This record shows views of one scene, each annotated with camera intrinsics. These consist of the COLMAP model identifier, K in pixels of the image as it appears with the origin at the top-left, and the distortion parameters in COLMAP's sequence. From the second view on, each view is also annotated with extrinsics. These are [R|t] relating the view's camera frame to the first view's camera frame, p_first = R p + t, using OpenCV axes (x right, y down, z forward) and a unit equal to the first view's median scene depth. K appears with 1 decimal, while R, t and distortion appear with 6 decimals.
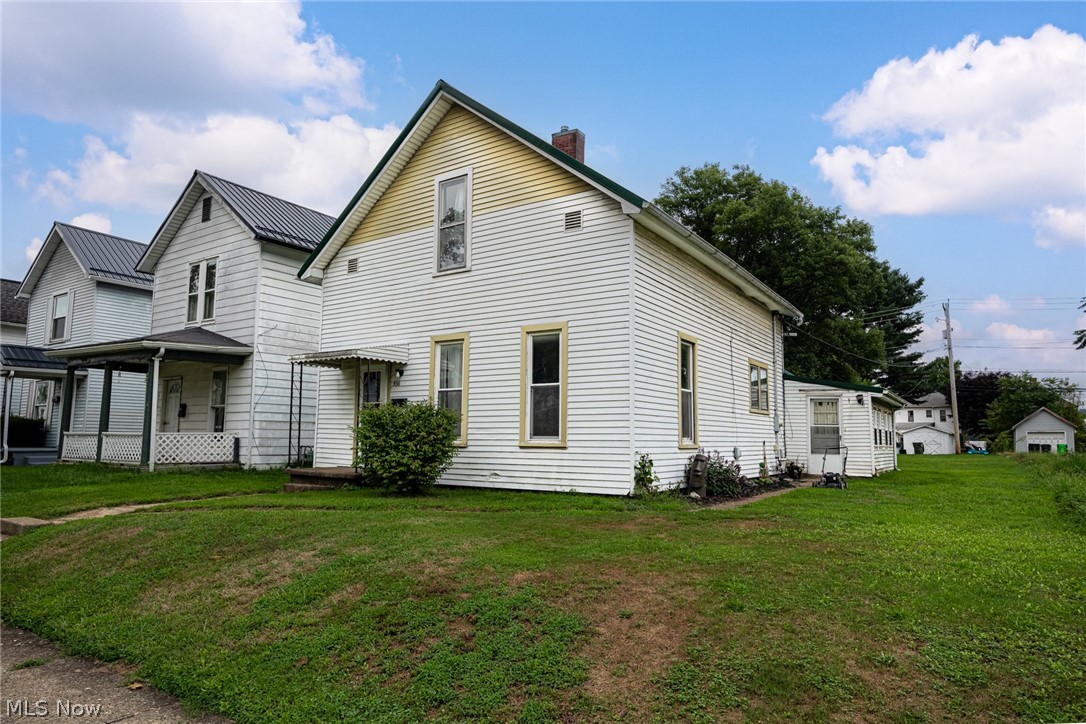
lens RADIAL K [[672.0, 0, 543.0], [0, 672.0, 362.0], [0, 0, 1]] dist [-0.009109, -0.002538]
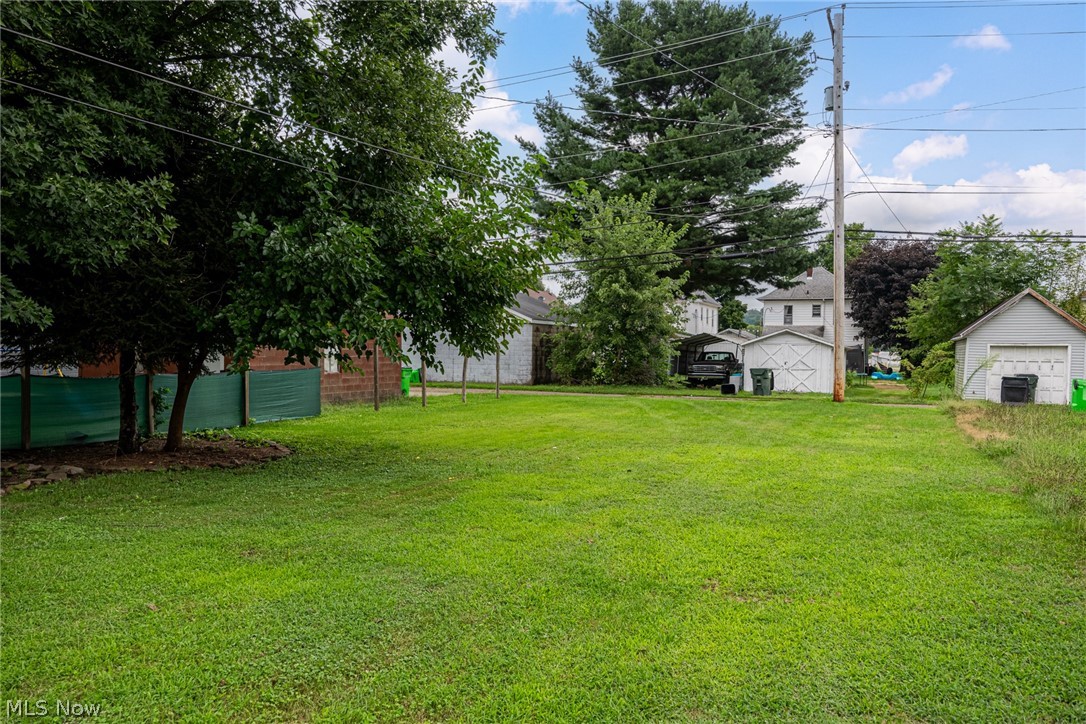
lens RADIAL K [[887.6, 0, 543.0], [0, 887.6, 362.0], [0, 0, 1]] dist [-0.005410, -0.000786]
pose [[0.979959, -0.000006, 0.199201, 0.219055], [-0.026088, 0.991384, 0.128364, 0.033154], [-0.197486, -0.130988, 0.971515, 0.334859]]
